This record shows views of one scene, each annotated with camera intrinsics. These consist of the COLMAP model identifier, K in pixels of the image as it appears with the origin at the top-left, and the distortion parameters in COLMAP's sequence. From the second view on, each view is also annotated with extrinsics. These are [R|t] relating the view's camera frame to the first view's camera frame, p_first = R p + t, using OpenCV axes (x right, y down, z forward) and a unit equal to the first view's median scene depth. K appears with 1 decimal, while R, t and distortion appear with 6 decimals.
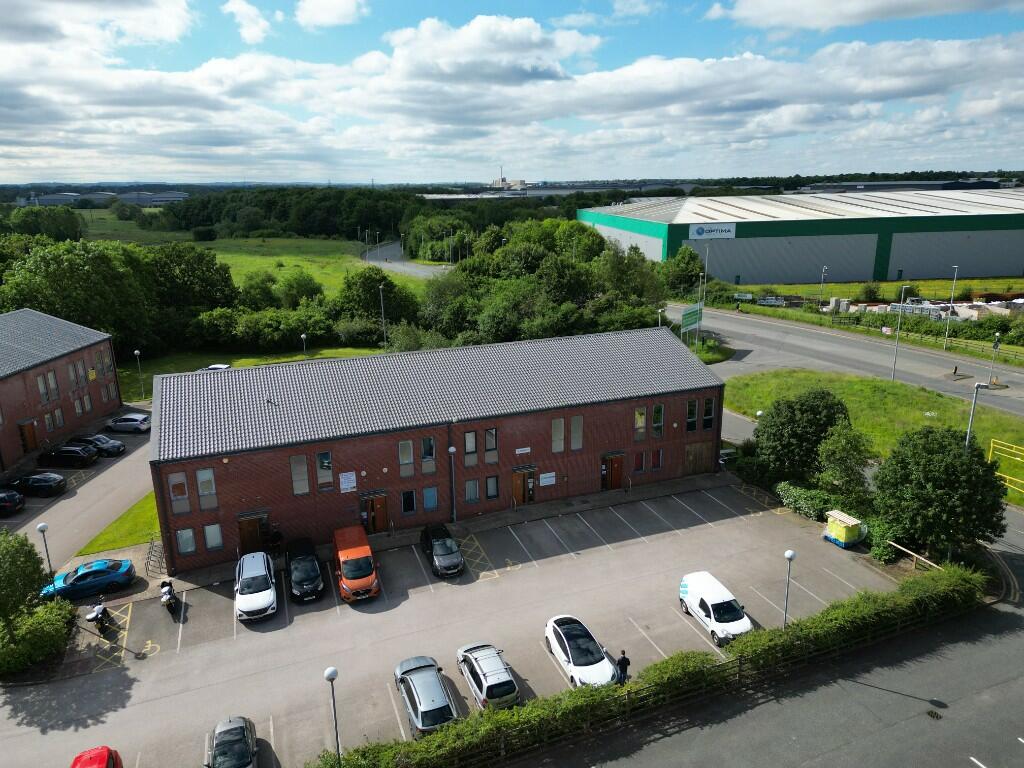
lens RADIAL K [[720.5, 0, 513.6], [0, 720.5, 382.6], [0, 0, 1]] dist [-0.009578, -0.003923]
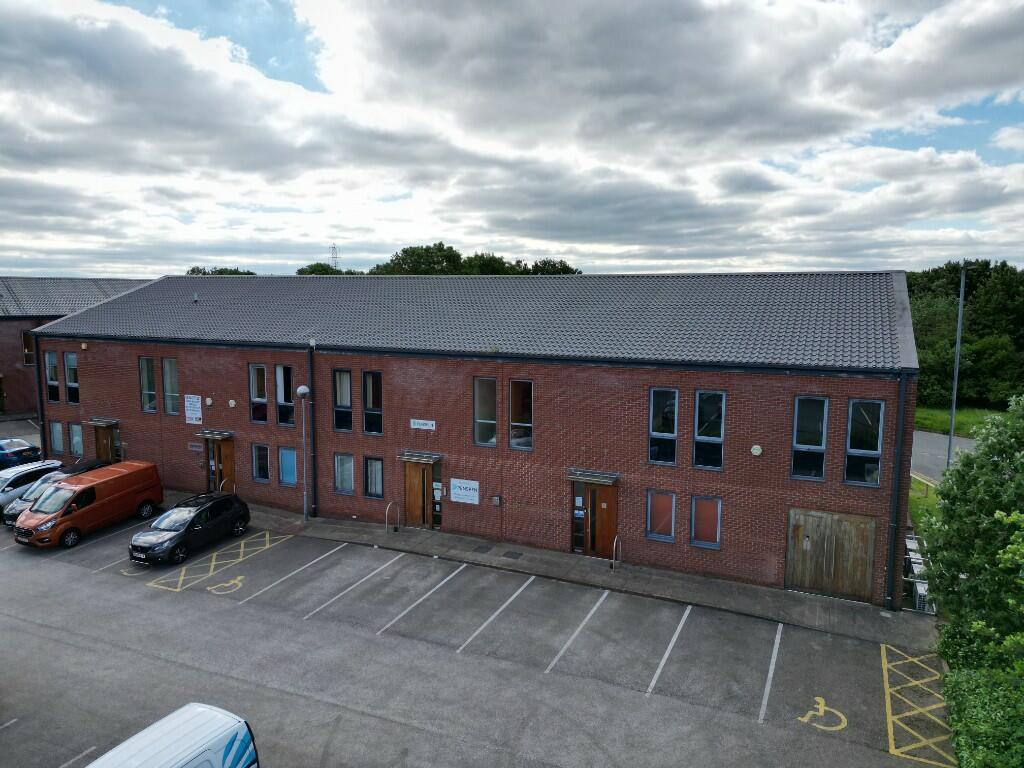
lens RADIAL K [[720.5, 0, 511.9], [0, 720.5, 381.1], [0, 0, 1]] dist [-0.009578, -0.003923]
pose [[0.696882, 0.106422, -0.709246, 0.438582], [-0.203469, 0.977633, -0.053229, 0.075255], [0.687718, 0.181404, 0.702949, 0.632380]]
